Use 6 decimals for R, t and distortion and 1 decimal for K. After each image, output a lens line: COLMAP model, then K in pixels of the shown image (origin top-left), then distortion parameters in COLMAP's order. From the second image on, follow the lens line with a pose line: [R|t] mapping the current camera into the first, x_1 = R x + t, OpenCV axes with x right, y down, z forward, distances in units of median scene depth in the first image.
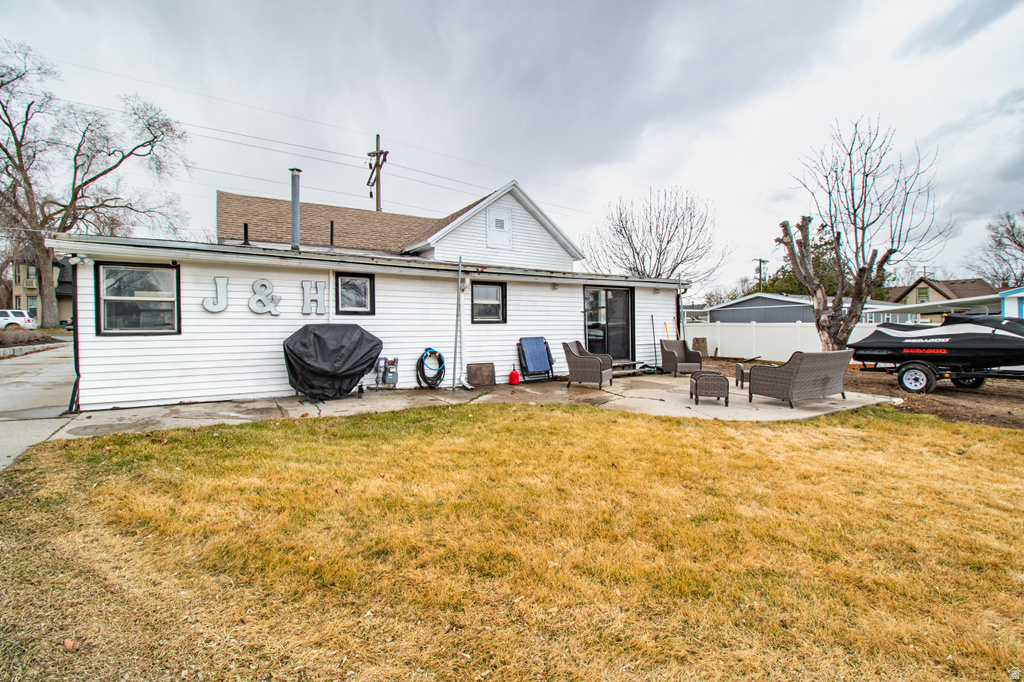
lens RADIAL K [[464.3, 0, 512.5], [0, 464.3, 334.7], [0, 0, 1]] dist [-0.033510, -0.000156]
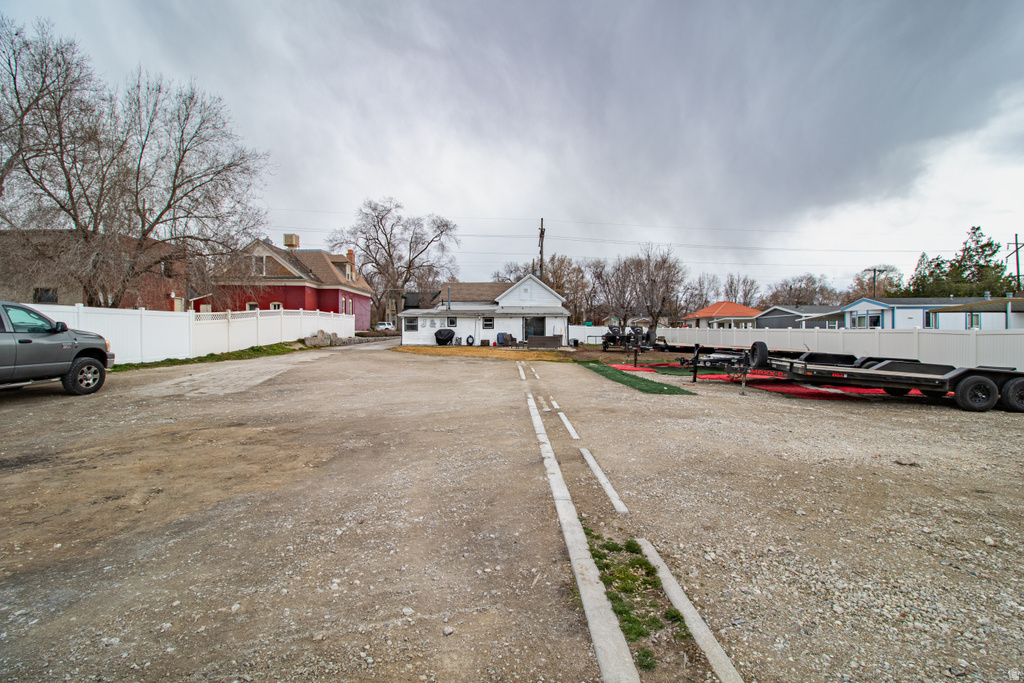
lens RADIAL K [[464.3, 0, 512.5], [0, 464.3, 335.2], [0, 0, 1]] dist [-0.033510, -0.000156]
pose [[0.843100, 0.007909, -0.537698, 2.007406], [-0.012066, 0.999918, -0.004212, 0.037729], [0.537621, 0.010039, 0.843127, -1.897423]]
